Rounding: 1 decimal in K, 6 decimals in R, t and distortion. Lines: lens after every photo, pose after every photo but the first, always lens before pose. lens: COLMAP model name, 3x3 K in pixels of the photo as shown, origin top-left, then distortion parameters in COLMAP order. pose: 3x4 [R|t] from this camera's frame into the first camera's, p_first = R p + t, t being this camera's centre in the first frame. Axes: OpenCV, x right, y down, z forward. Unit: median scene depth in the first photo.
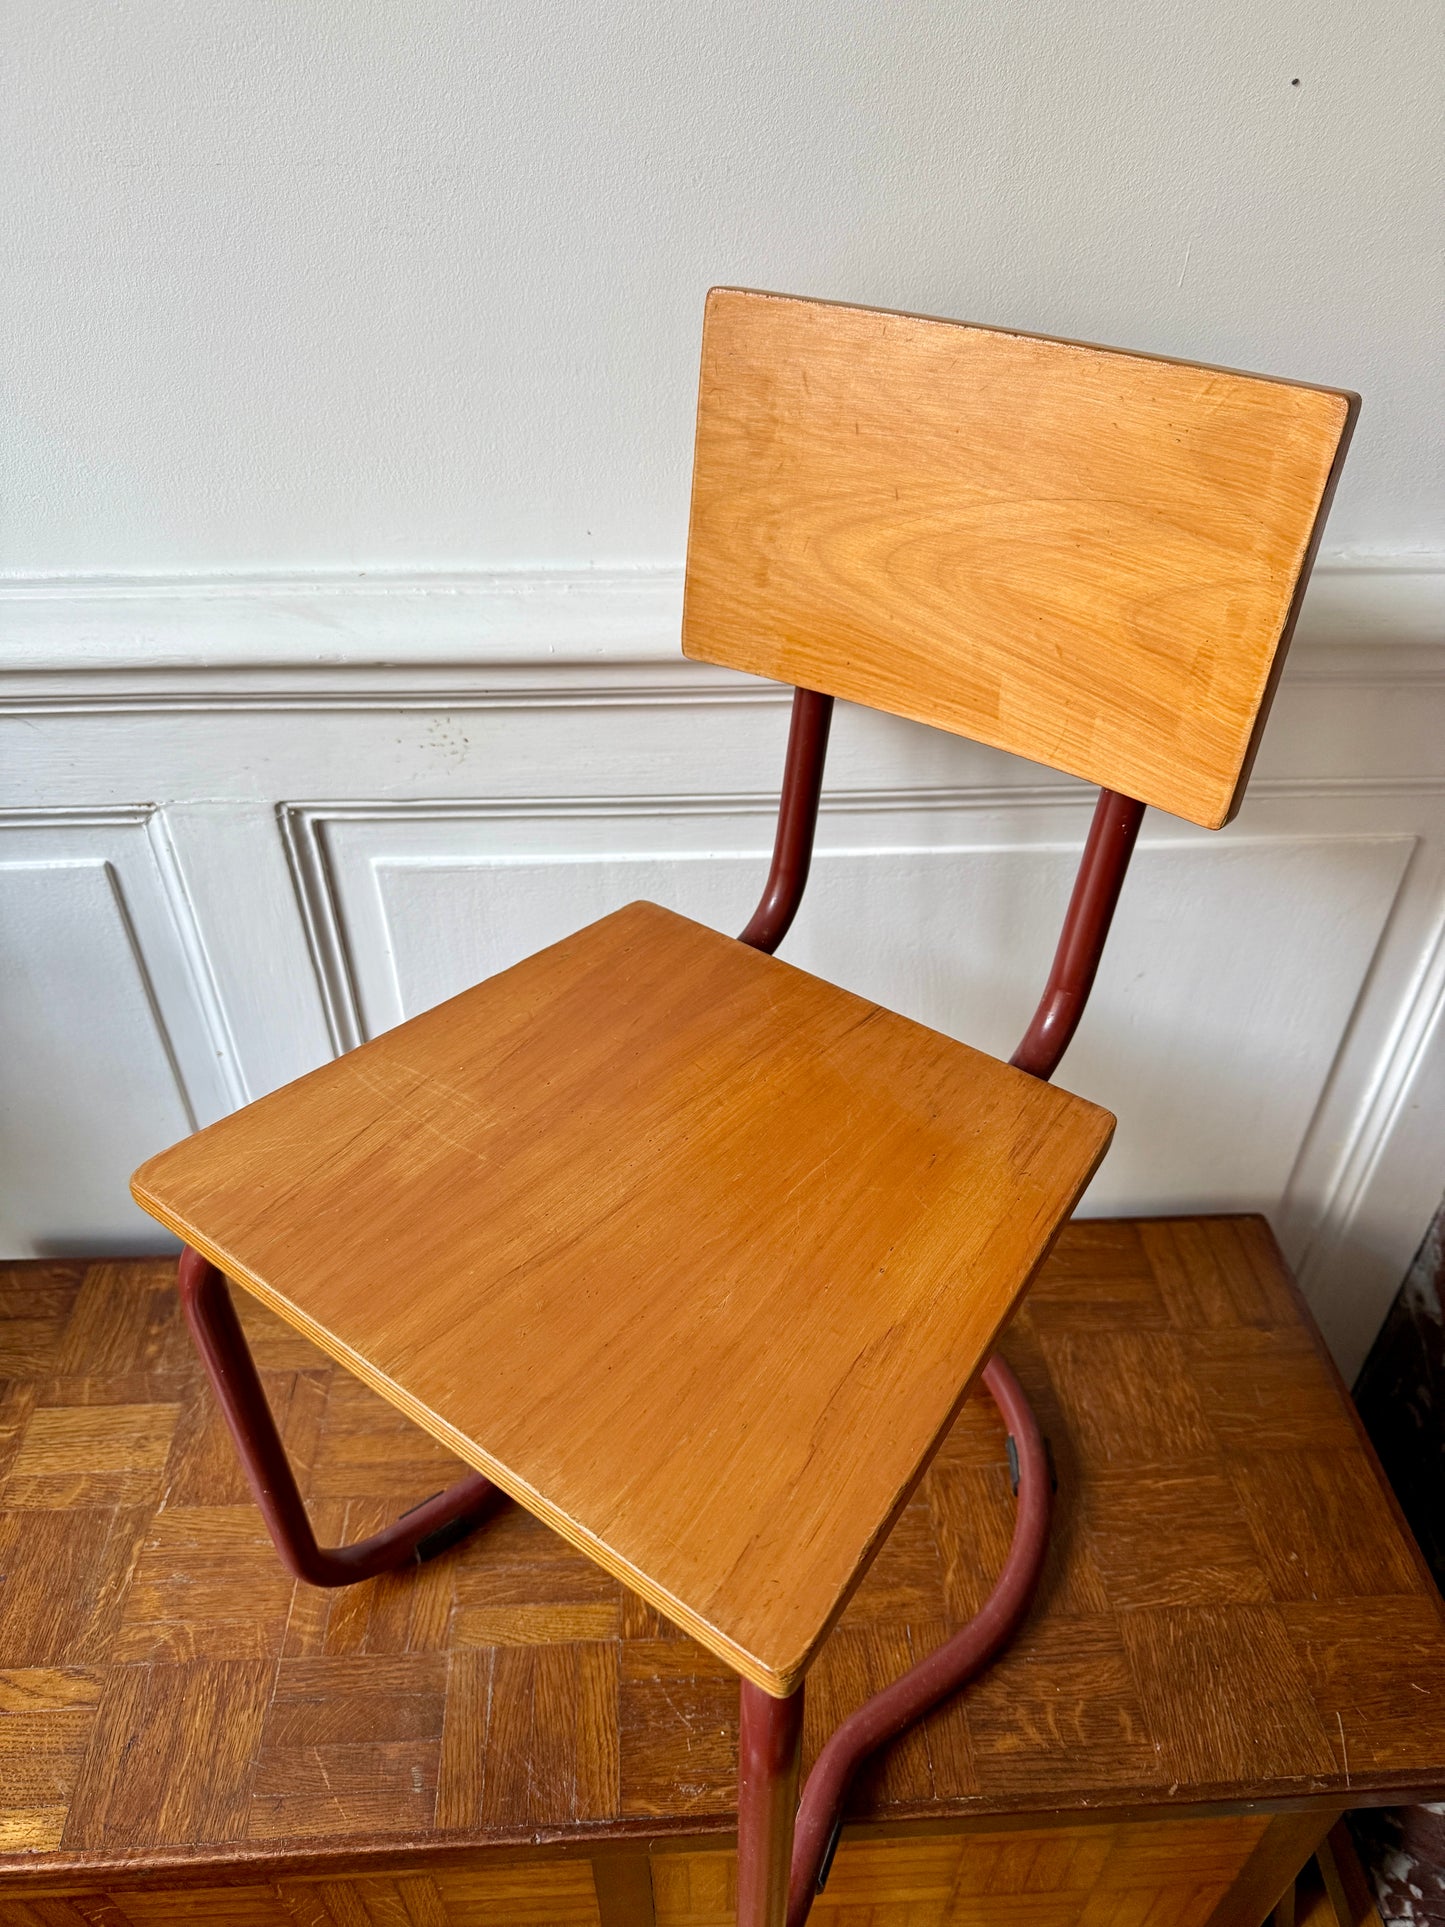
lens RADIAL K [[1380.5, 0, 721.9], [0, 1380.5, 970.6], [0, 0, 1]] dist [-0.005148, -0.005398]
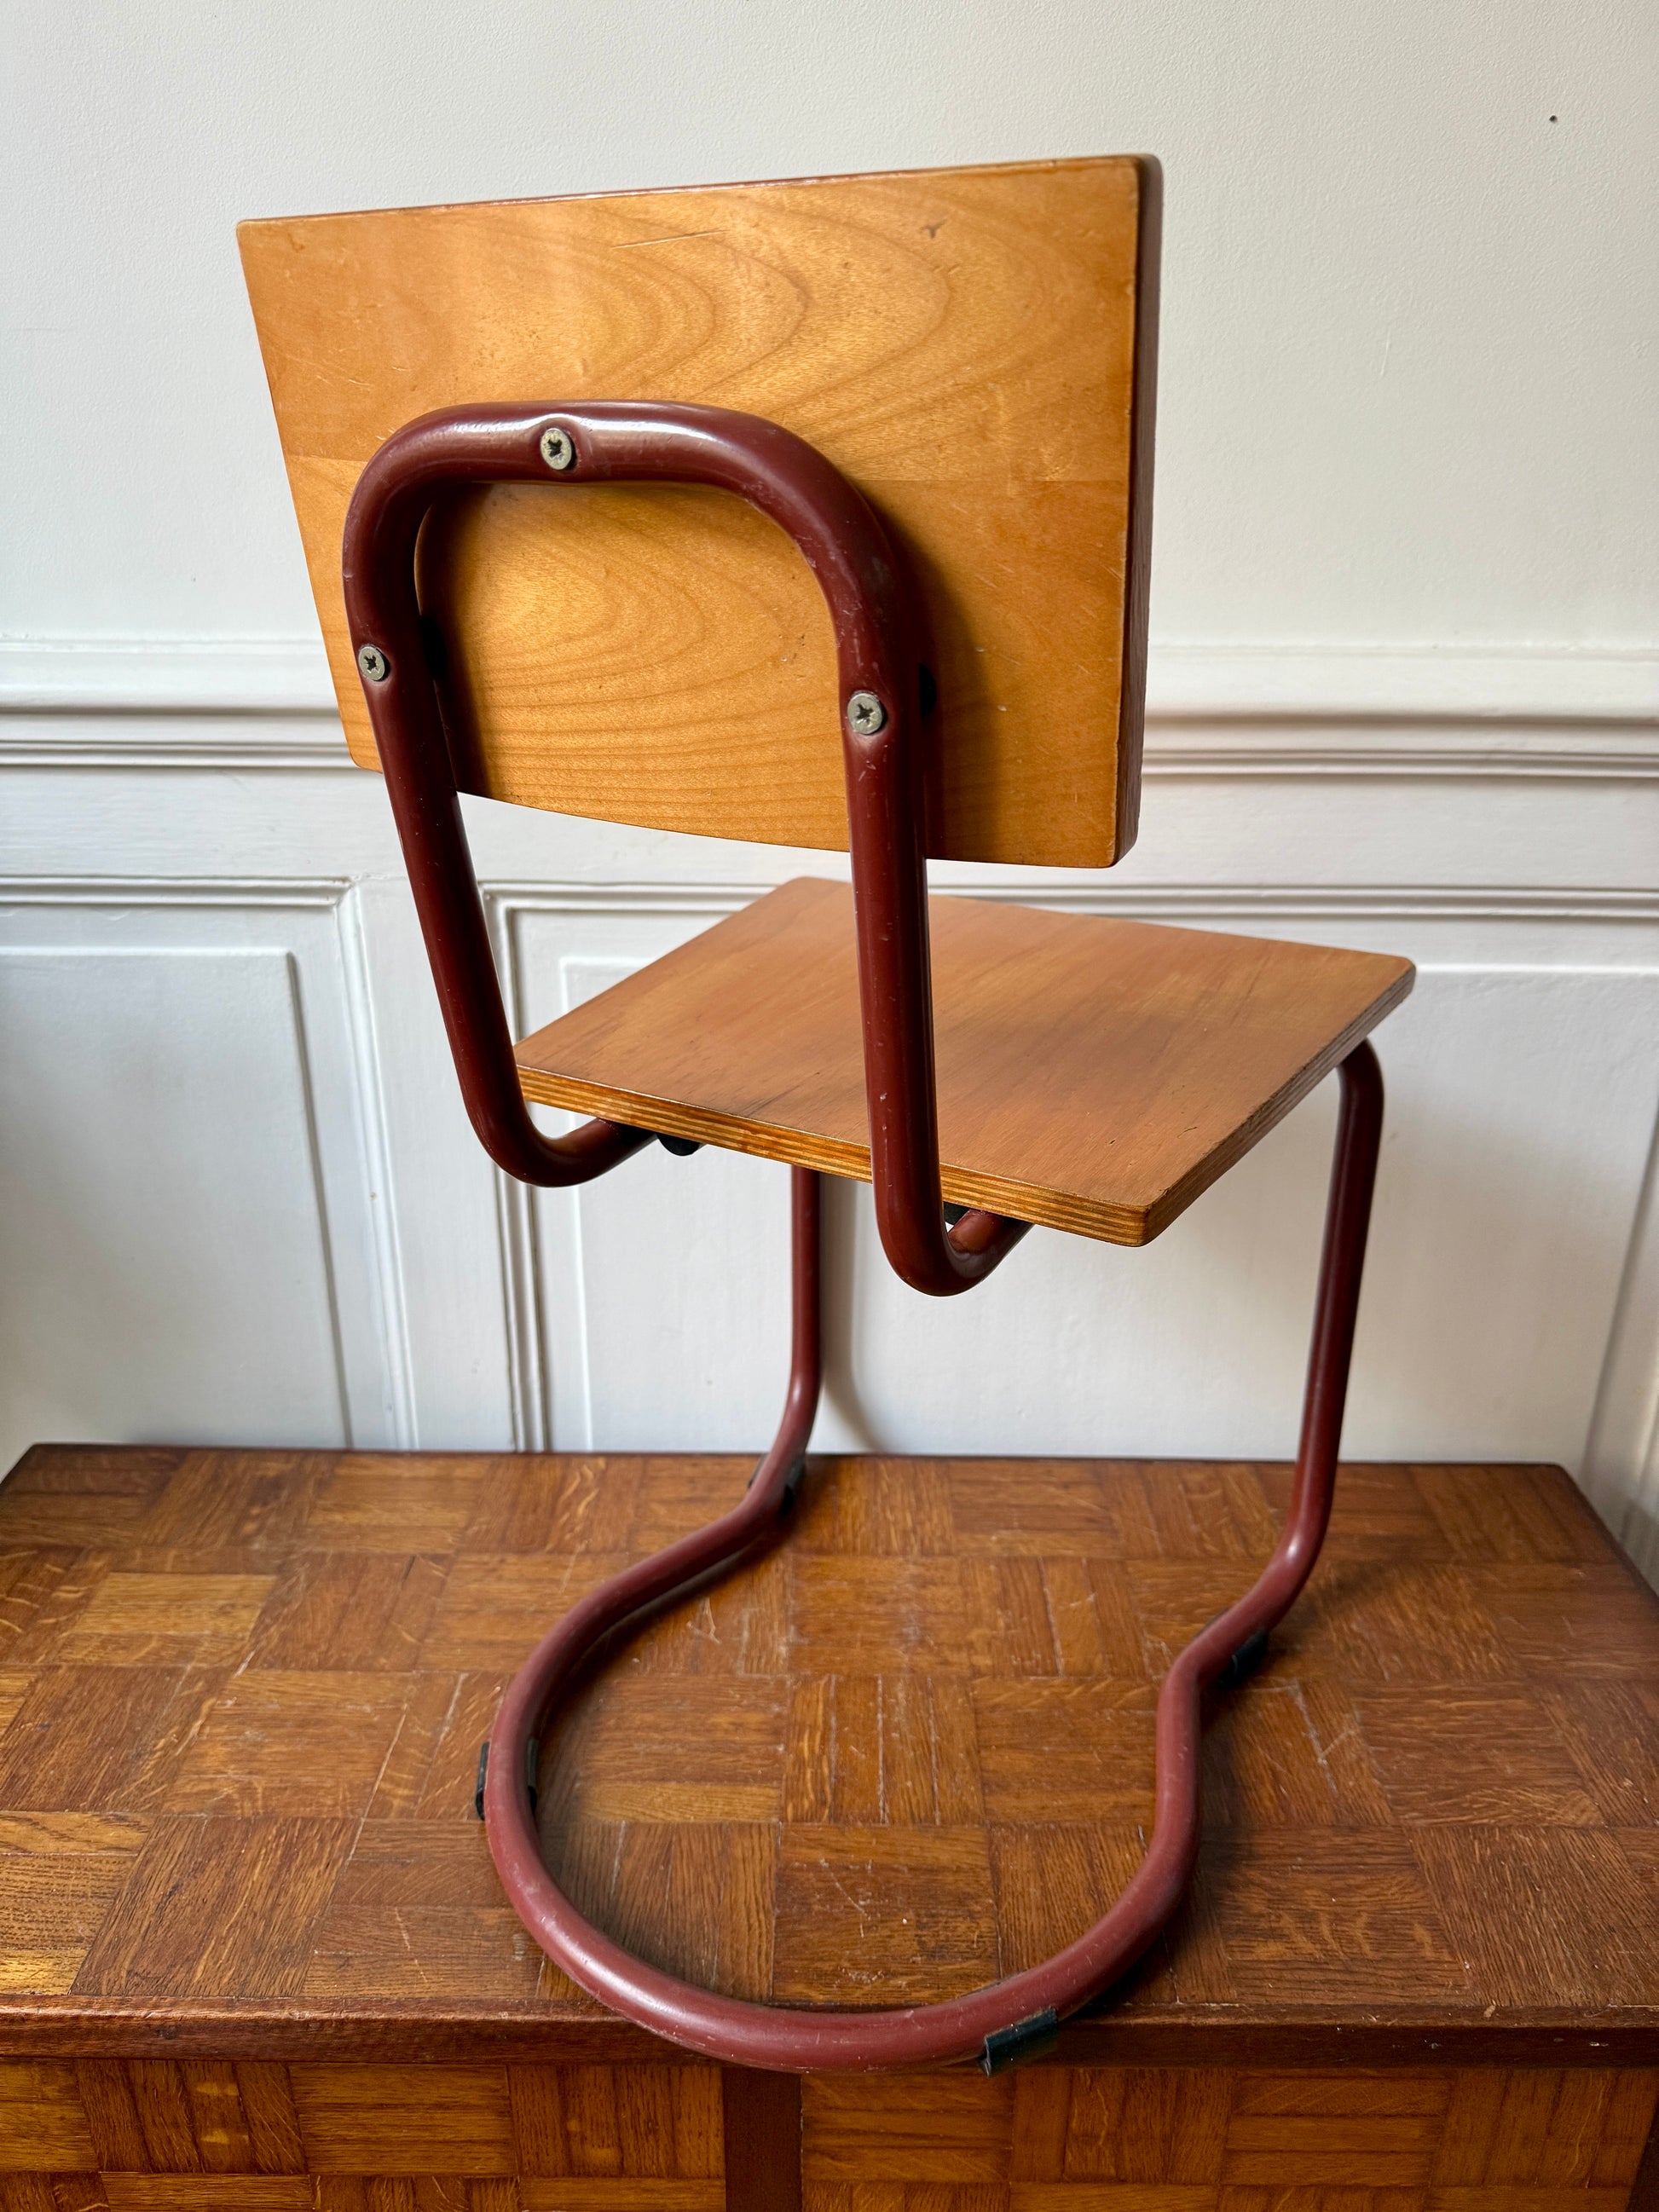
lens RADIAL K [[1586.6, 0, 838.0], [0, 1586.6, 1116.5], [0, 0, 1]] dist [-0.009295, -0.002034]
pose [[0.998187, 0.027706, -0.053434, -0.002062], [-0.042091, 0.955905, -0.290644, 0.363660], [0.043025, 0.292366, 0.955338, -0.003995]]
